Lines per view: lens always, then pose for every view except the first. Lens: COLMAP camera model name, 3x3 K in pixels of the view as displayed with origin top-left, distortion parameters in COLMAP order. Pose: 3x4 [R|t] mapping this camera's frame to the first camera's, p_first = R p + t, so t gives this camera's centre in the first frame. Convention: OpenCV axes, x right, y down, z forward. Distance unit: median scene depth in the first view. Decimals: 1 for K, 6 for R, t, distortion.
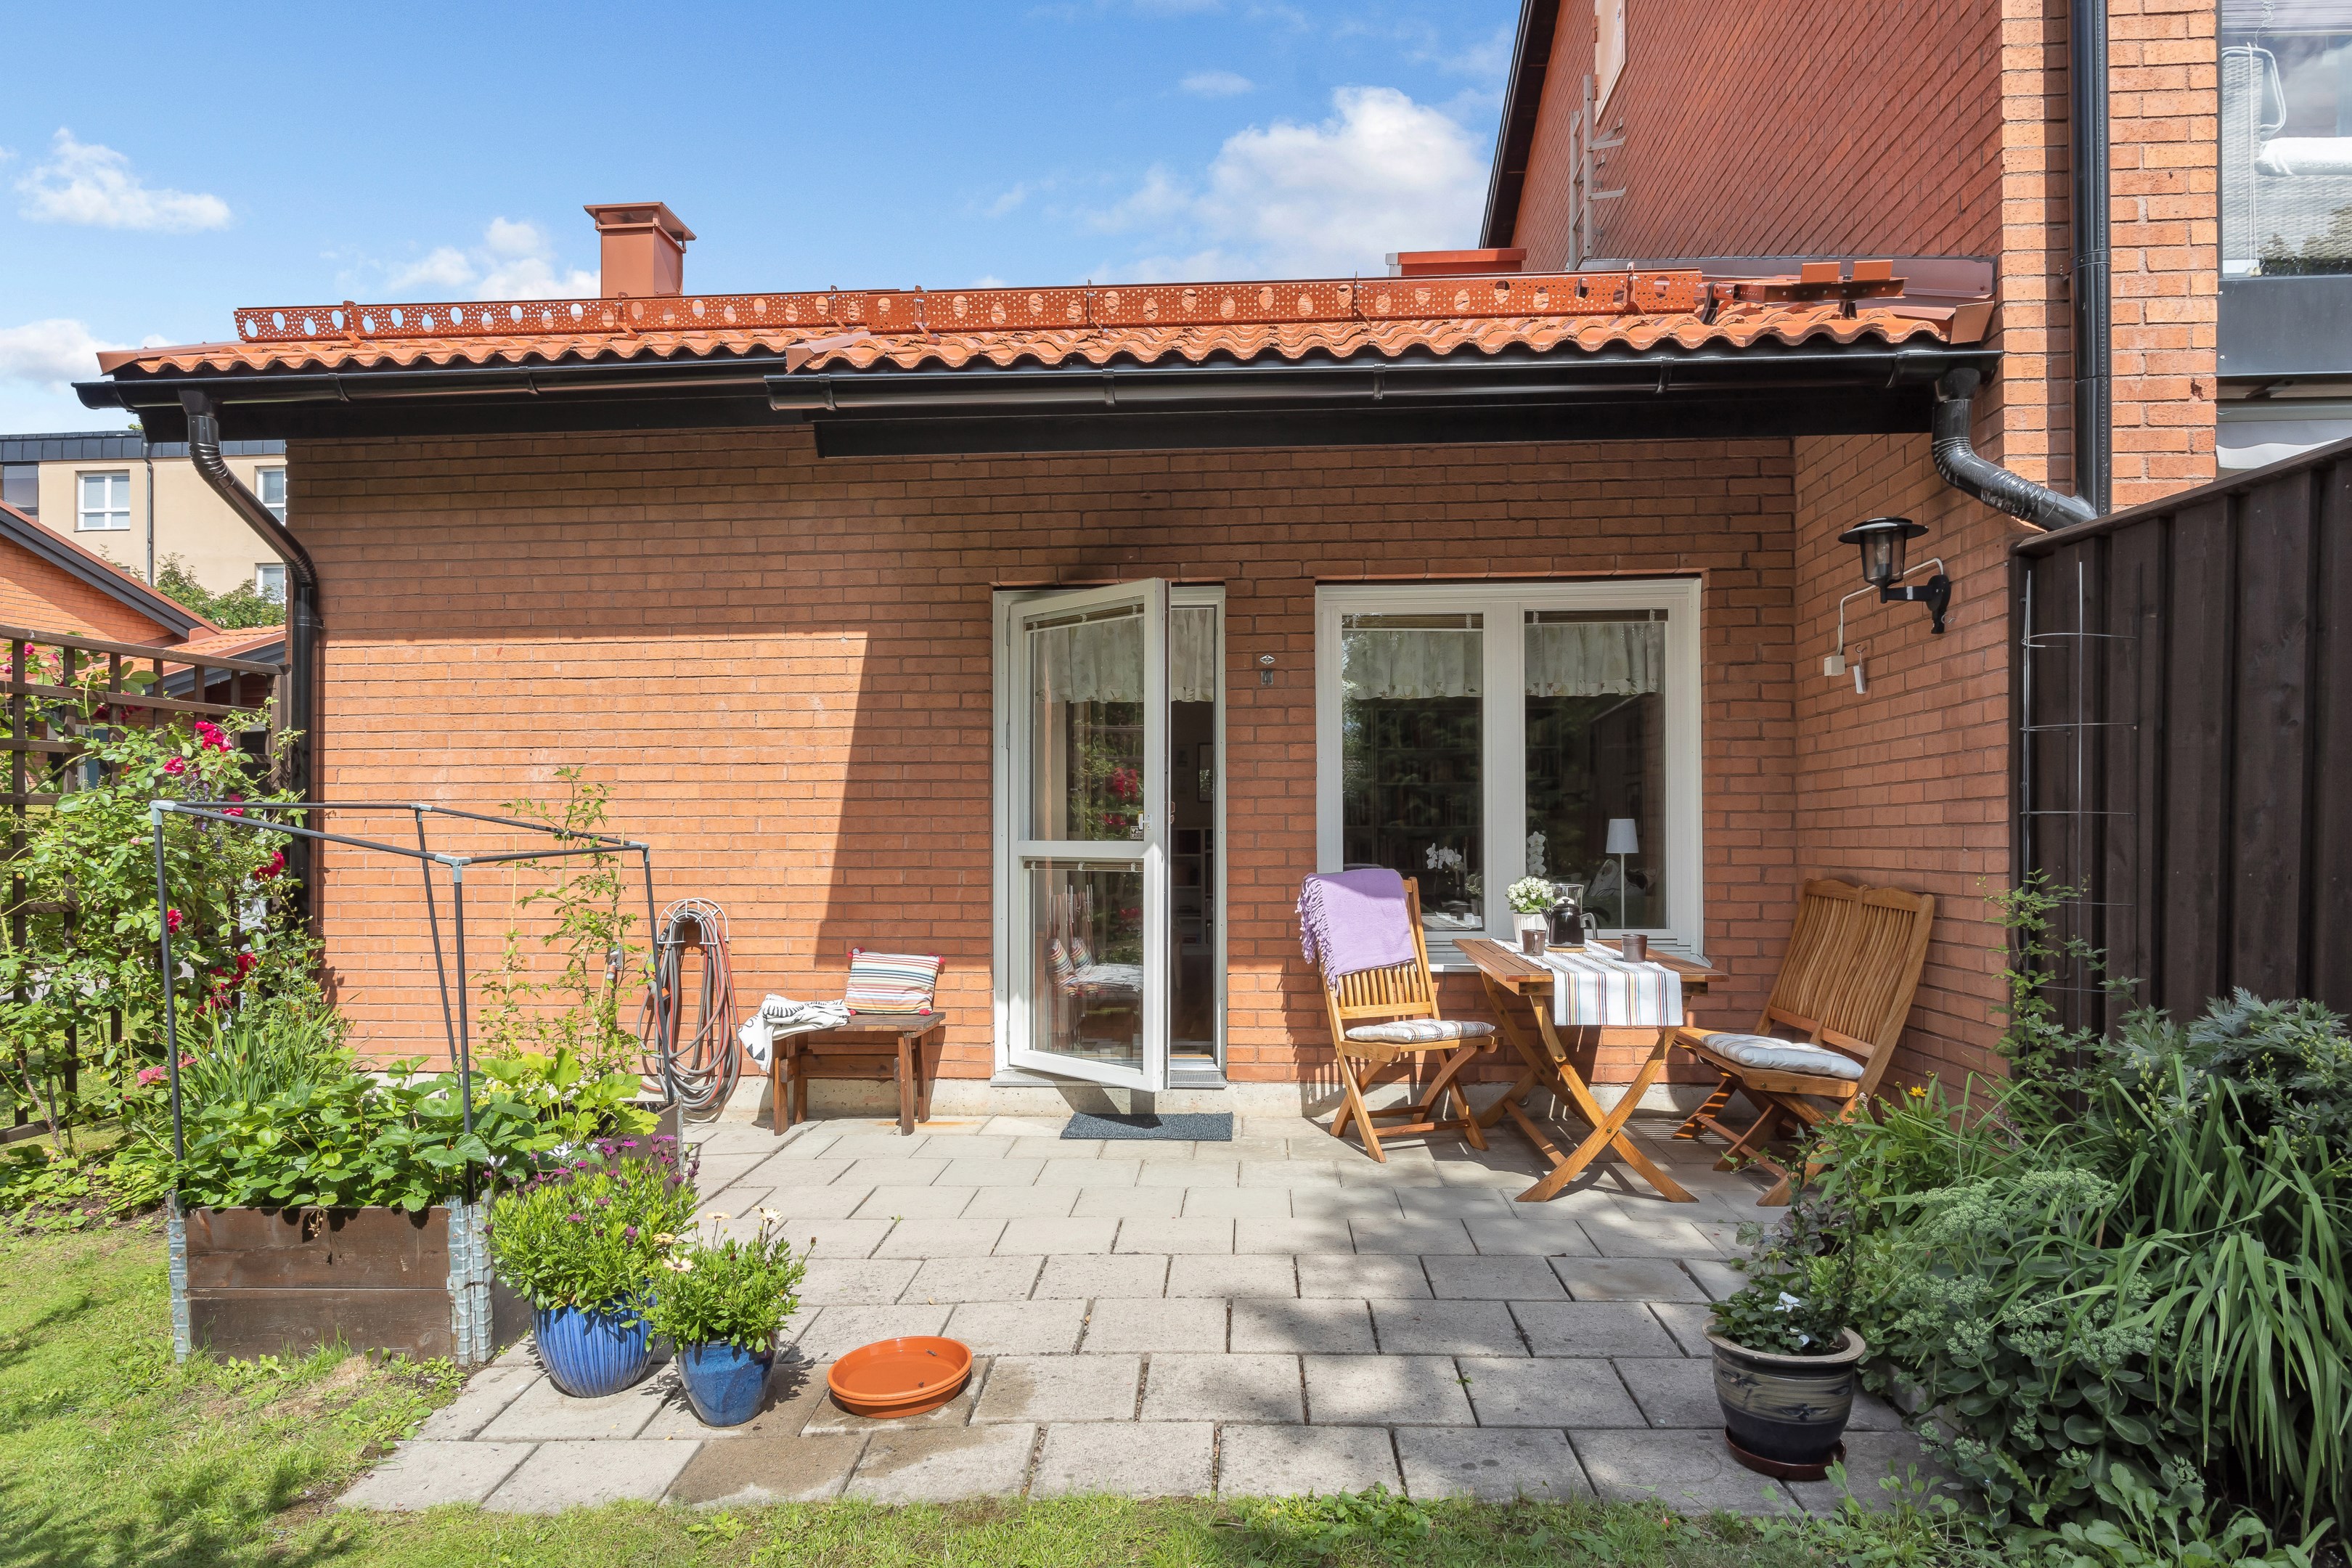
lens RADIAL K [[1308.7, 0, 1097.6], [0, 1308.7, 754.5], [0, 0, 1]] dist [-0.032925, 0.025271]
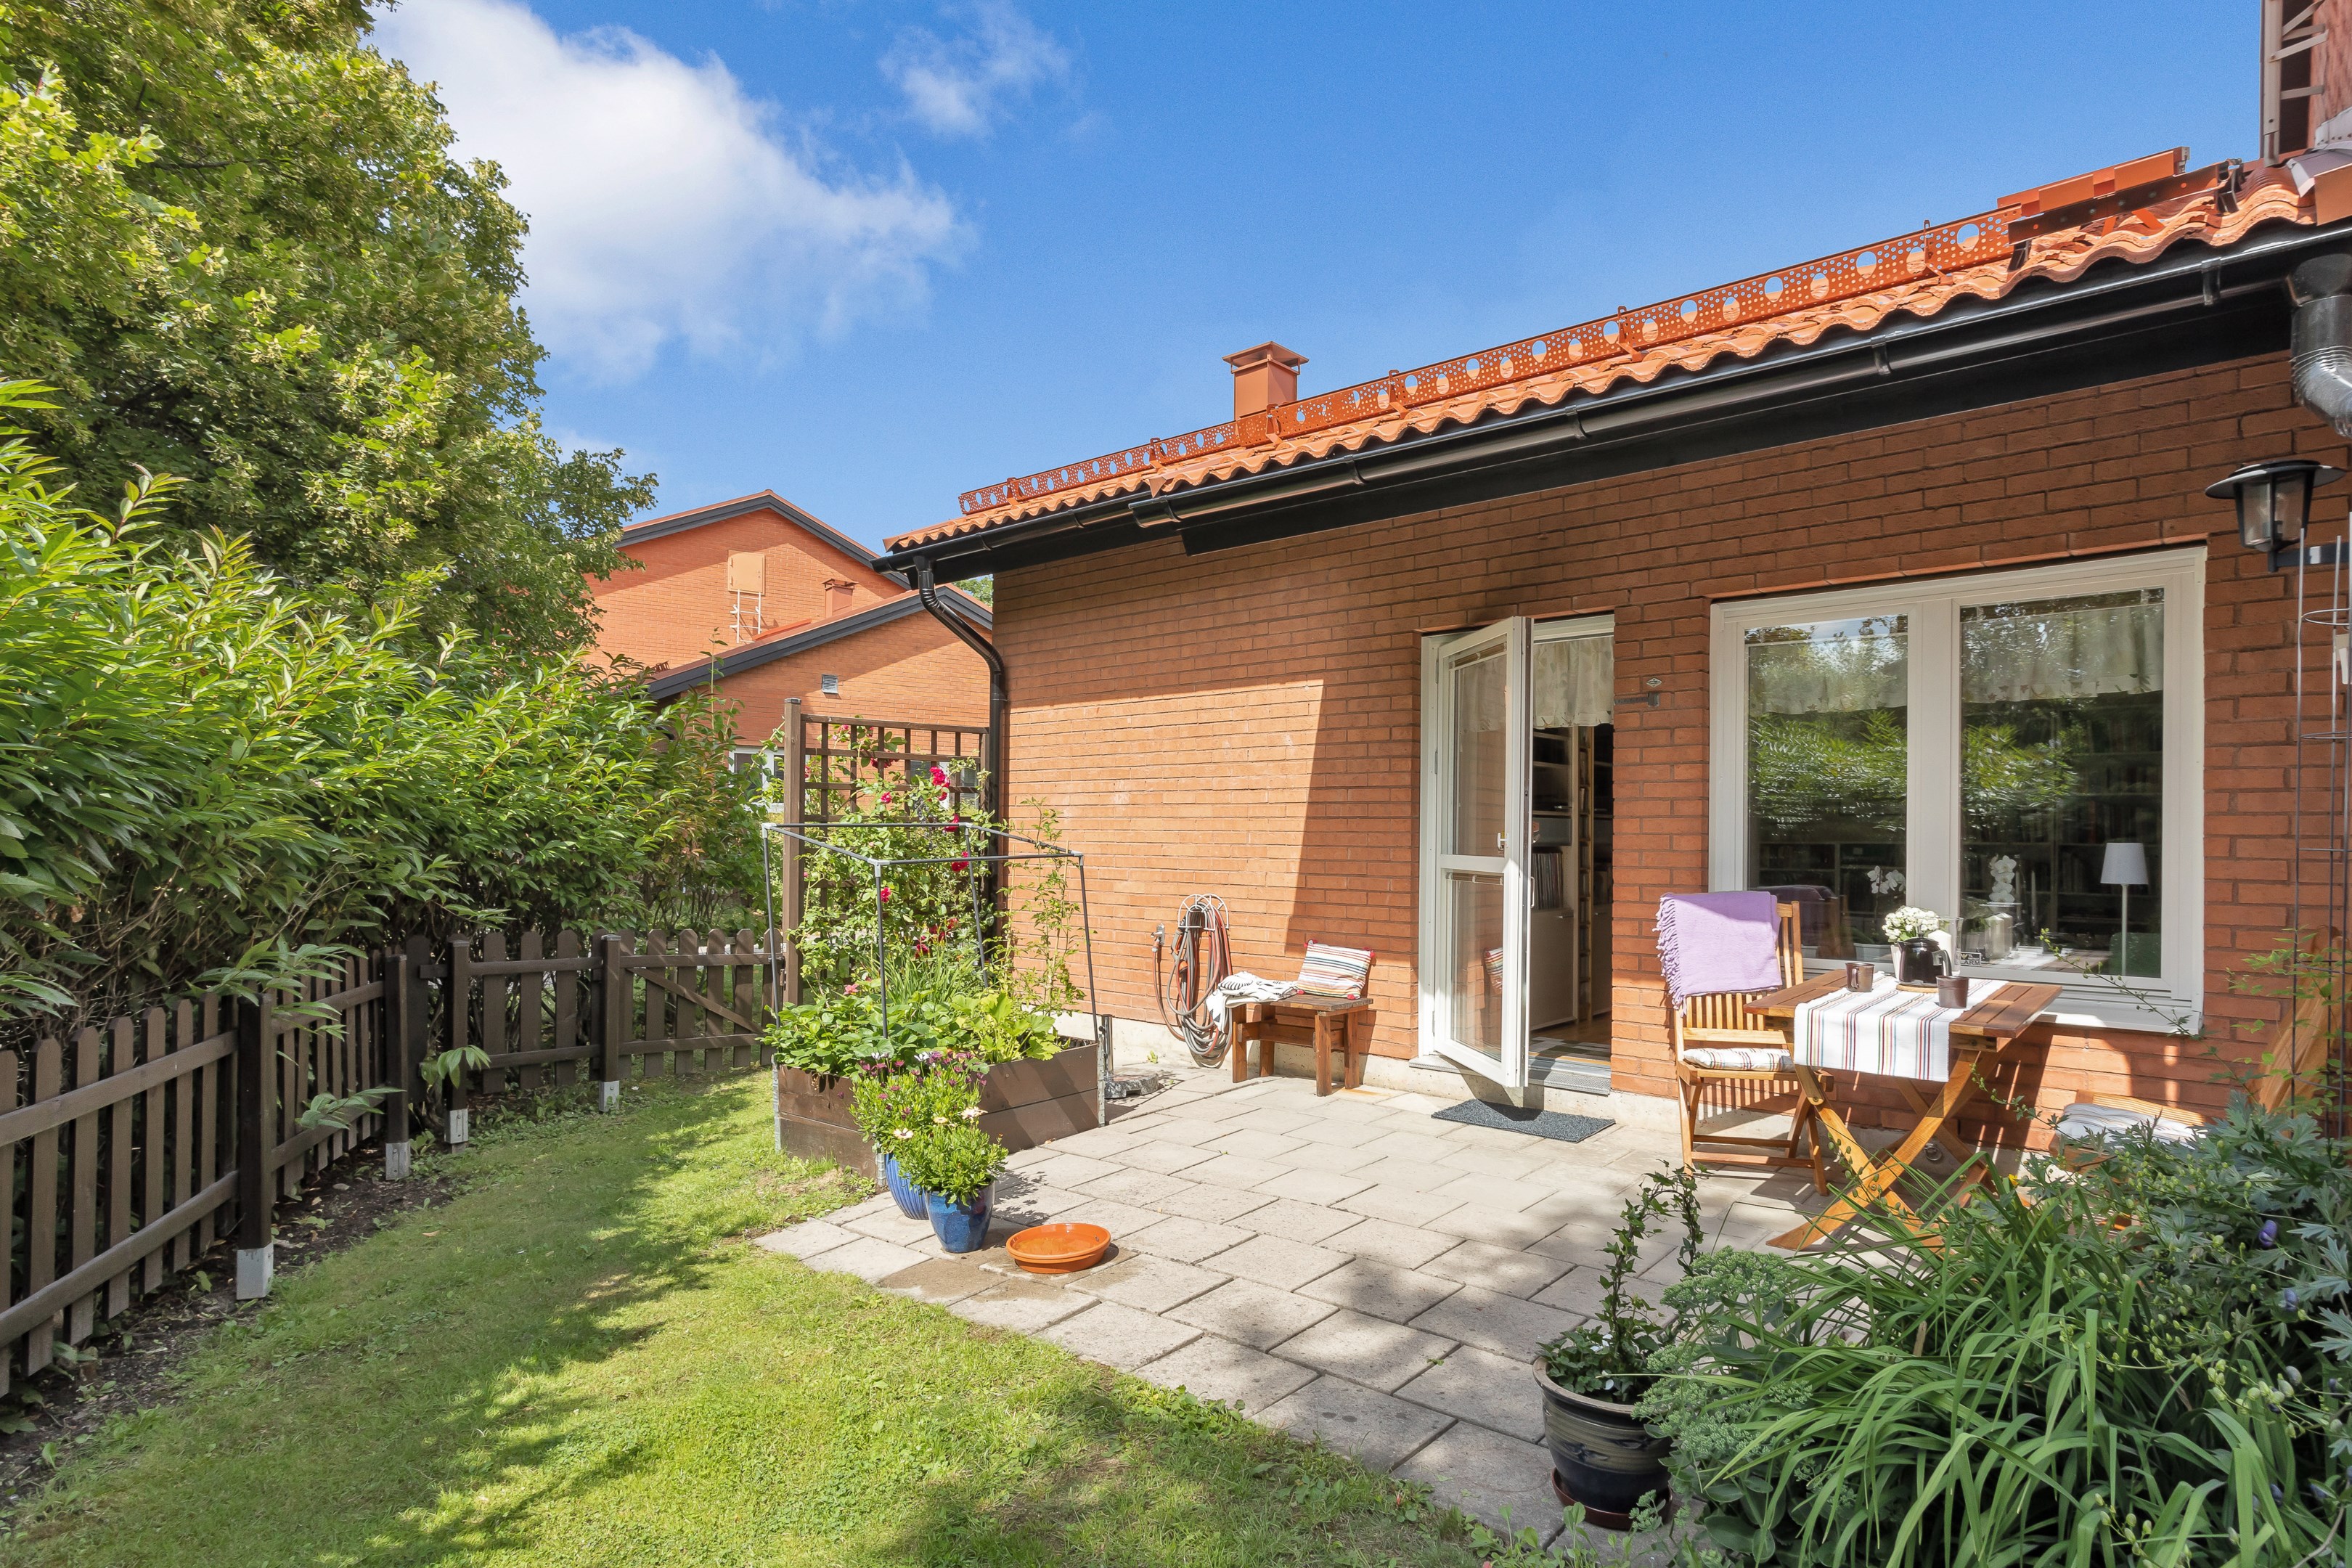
lens RADIAL K [[1170.9, 0, 1179.5], [0, 1170.9, 757.5], [0, 0, 1]] dist [-0.017744, 0.009135]
pose [[0.809524, -0.028133, -0.586413, 0.365303], [0.023398, 0.999604, -0.015654, -0.007893], [0.586621, -0.001048, 0.809861, 0.042571]]
